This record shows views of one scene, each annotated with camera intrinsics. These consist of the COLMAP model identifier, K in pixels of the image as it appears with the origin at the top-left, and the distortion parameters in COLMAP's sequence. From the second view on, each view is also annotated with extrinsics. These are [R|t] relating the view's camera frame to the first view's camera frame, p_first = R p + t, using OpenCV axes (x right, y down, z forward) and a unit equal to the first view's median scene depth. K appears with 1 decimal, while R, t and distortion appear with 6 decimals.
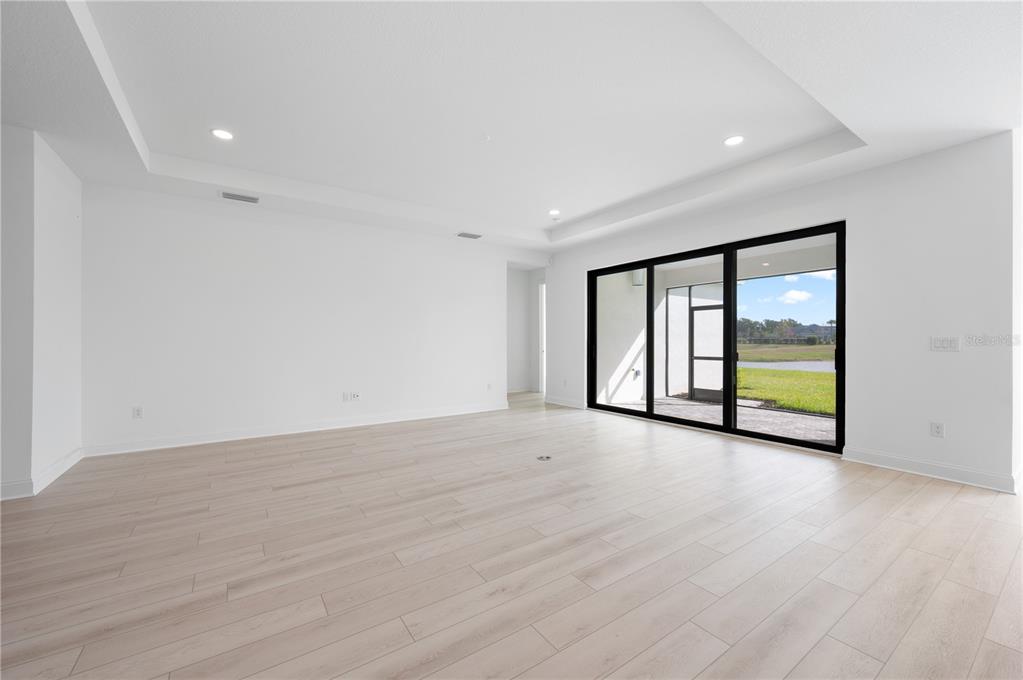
lens RADIAL K [[406.1, 0, 511.3], [0, 406.1, 345.7], [0, 0, 1]] dist [0.000148, -0.000611]
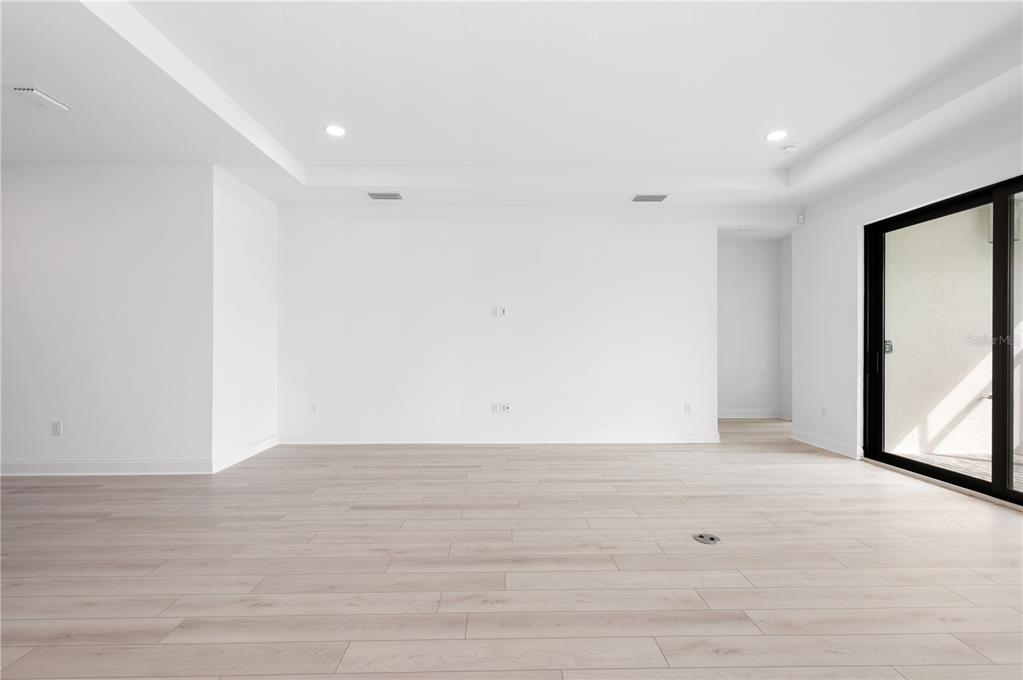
lens RADIAL K [[463.4, 0, 508.4], [0, 463.4, 341.7], [0, 0, 1]] dist [-0.002656, 0.002151]
pose [[0.836647, -0.000247, -0.547743, 0.190187], [-0.008408, 0.999876, -0.013294, -0.002245], [0.547678, 0.015727, 0.836541, 0.234878]]
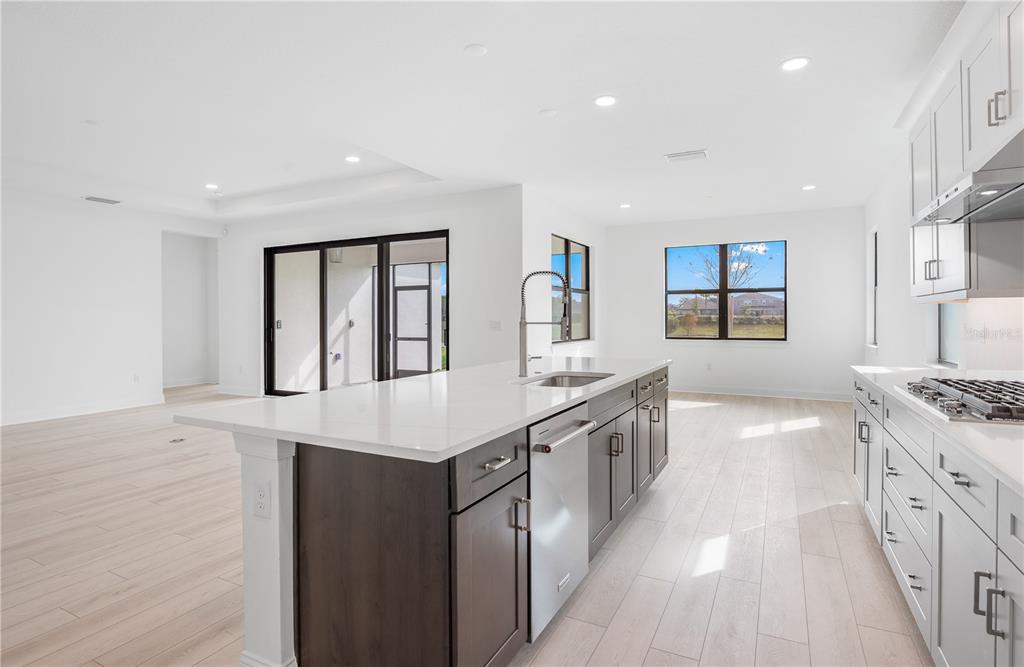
lens RADIAL K [[527.8, 0, 510.1], [0, 527.8, 323.5], [0, 0, 1]] dist [-0.012511, 0.000088]
pose [[0.881158, -0.009384, 0.472729, 0.175696], [0.011543, 0.999932, -0.001666, -0.004124], [-0.472681, 0.006924, 0.881206, -0.492520]]
